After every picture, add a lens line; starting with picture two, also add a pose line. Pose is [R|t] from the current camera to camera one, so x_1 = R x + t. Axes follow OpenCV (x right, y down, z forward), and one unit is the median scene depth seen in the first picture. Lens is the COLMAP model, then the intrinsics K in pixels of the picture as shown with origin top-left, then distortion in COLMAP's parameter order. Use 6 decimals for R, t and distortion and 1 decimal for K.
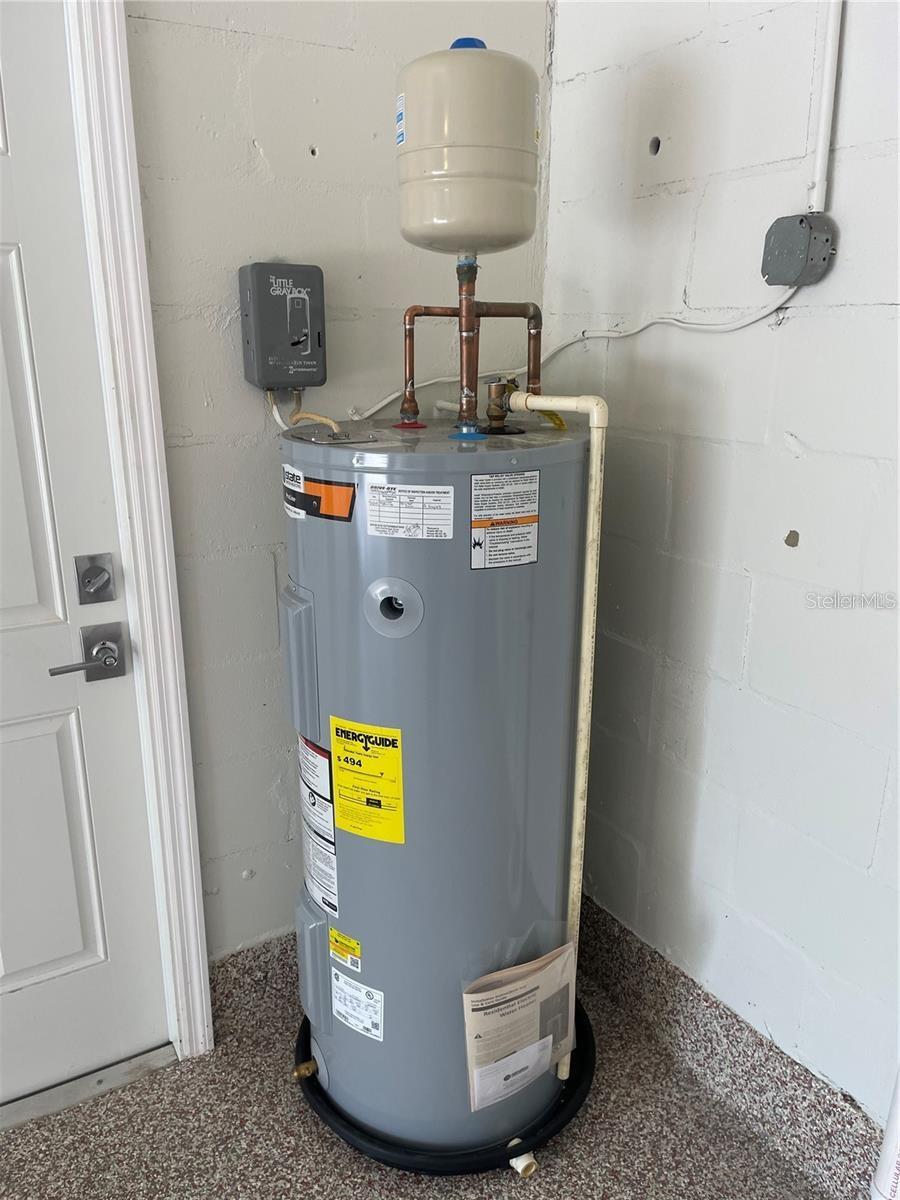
lens RADIAL K [[905.9, 0, 449.5], [0, 905.9, 604.8], [0, 0, 1]] dist [0.037288, -0.023929]
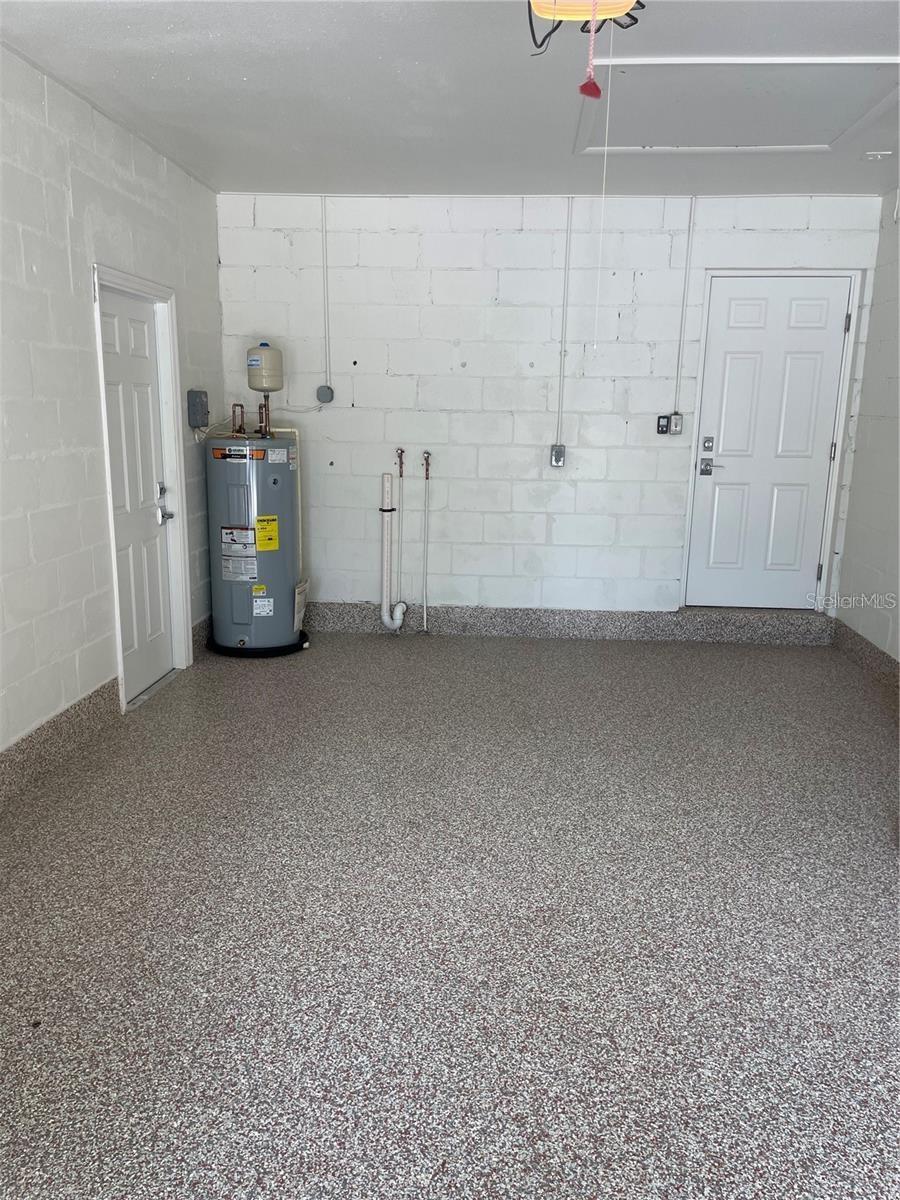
lens RADIAL K [[905.9, 0, 451.7], [0, 905.9, 600.8], [0, 0, 1]] dist [0.037288, -0.023929]
pose [[0.575609, -0.160470, 0.801825, -2.510350], [0.213649, 0.976009, 0.041957, 0.442730], [-0.789322, 0.147158, 0.596084, -1.636753]]
